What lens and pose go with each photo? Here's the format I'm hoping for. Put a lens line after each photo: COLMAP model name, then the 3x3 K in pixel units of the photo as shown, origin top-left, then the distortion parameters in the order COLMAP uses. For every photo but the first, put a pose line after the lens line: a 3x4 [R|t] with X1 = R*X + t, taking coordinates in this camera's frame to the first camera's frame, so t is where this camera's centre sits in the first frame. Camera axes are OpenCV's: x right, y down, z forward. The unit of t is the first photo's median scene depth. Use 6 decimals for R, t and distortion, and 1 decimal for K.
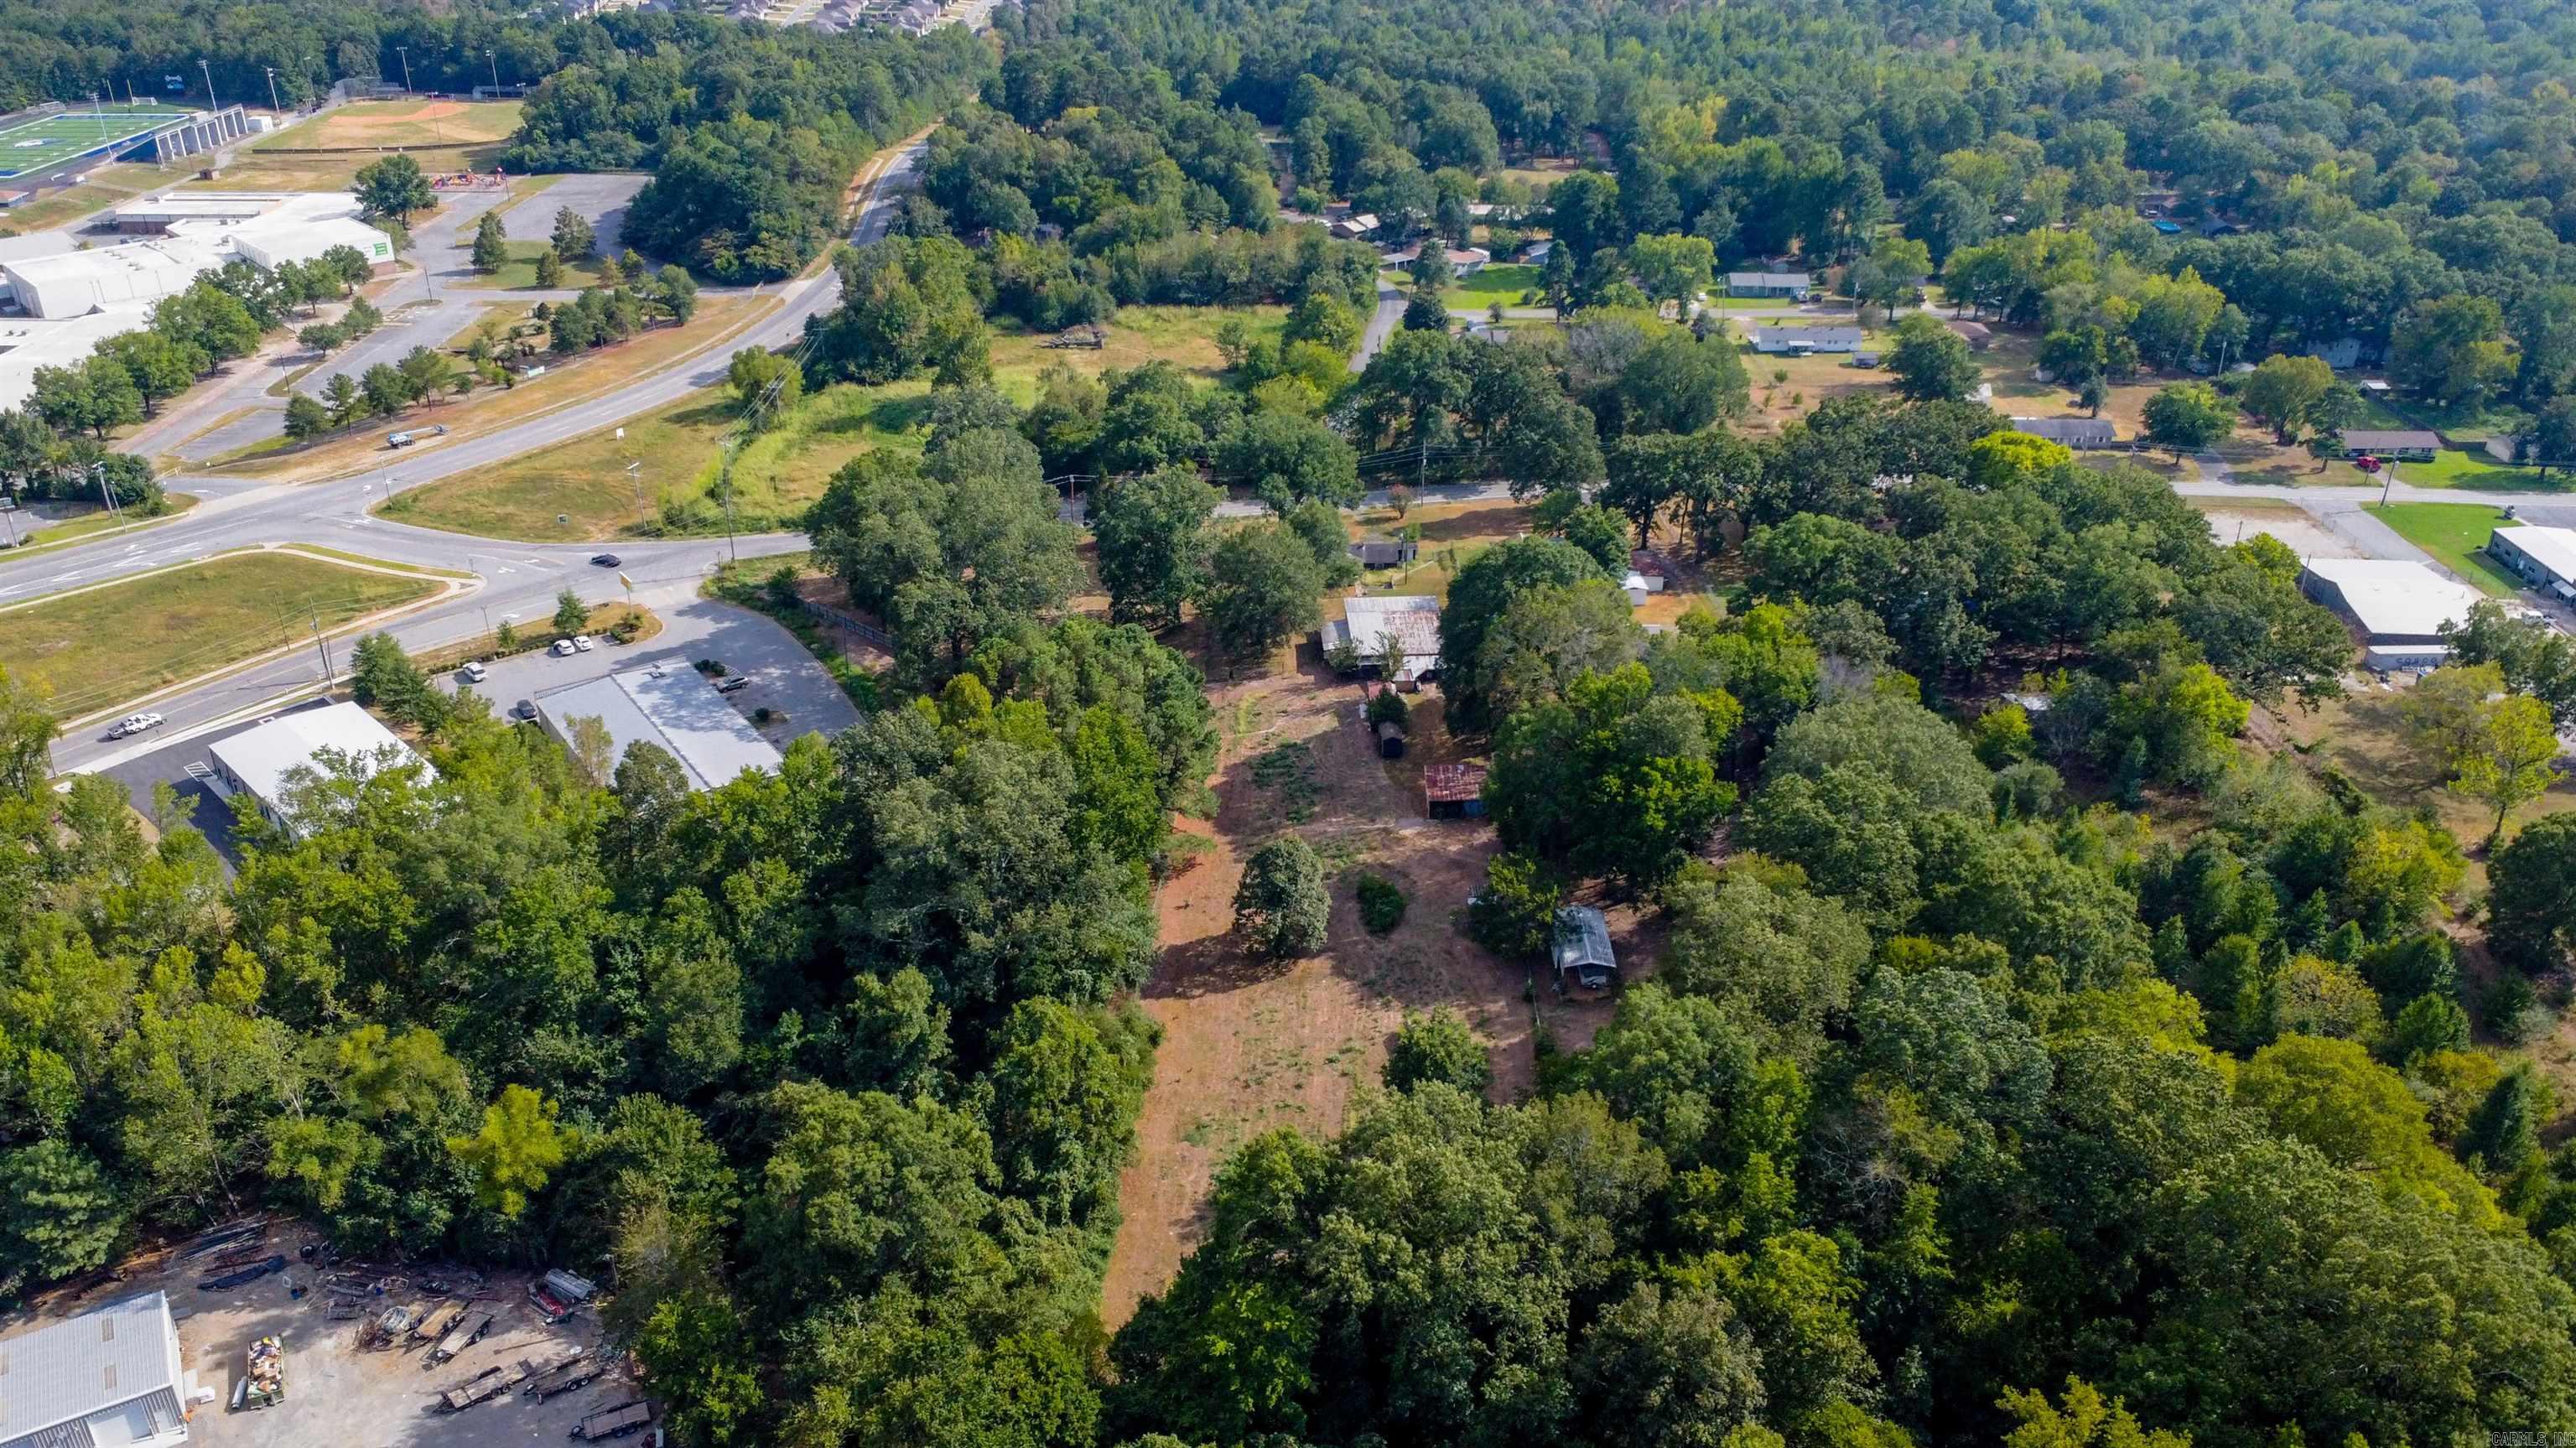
lens RADIAL K [[1936.3, 0, 1271.1], [0, 1936.3, 723.1], [0, 0, 1]] dist [0.000571, -0.001339]
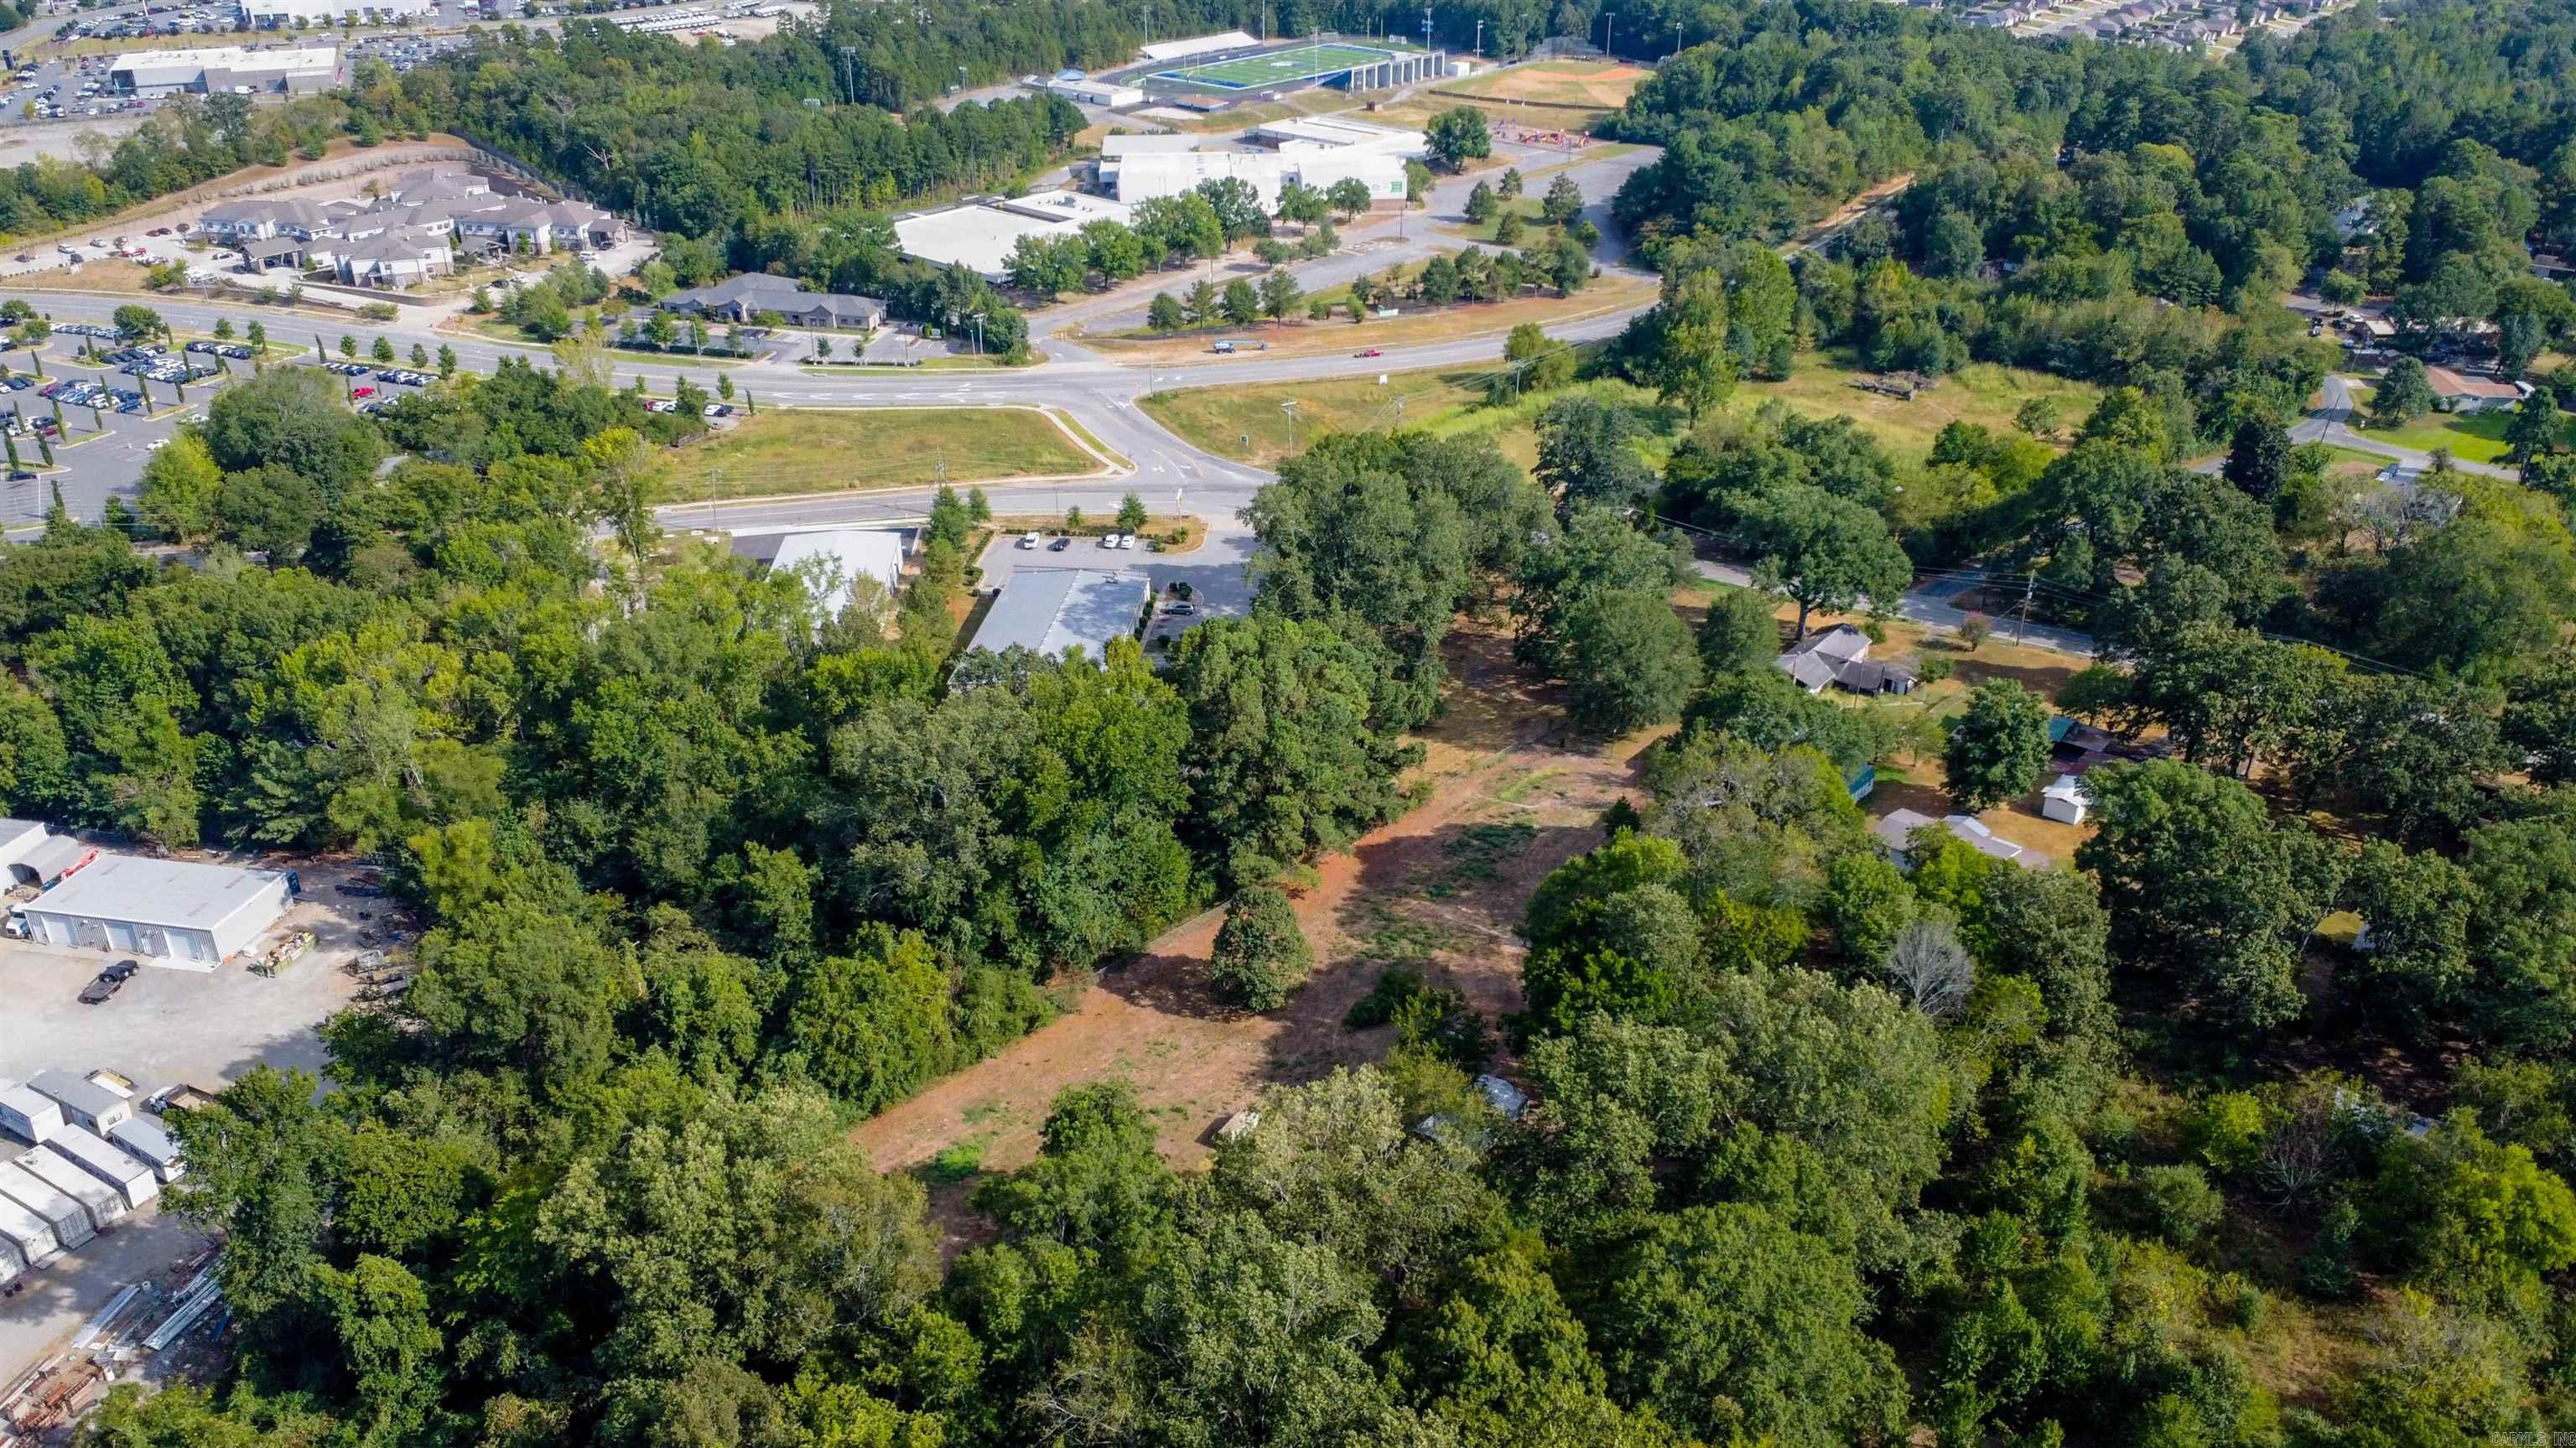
lens RADIAL K [[1936.3, 0, 1271.1], [0, 1936.3, 723.1], [0, 0, 1]] dist [0.000571, -0.001339]
pose [[0.754029, 0.300494, -0.584075, 0.255063], [-0.296852, 0.949125, 0.105075, -0.055452], [0.585934, 0.094154, 0.804870, 0.108919]]
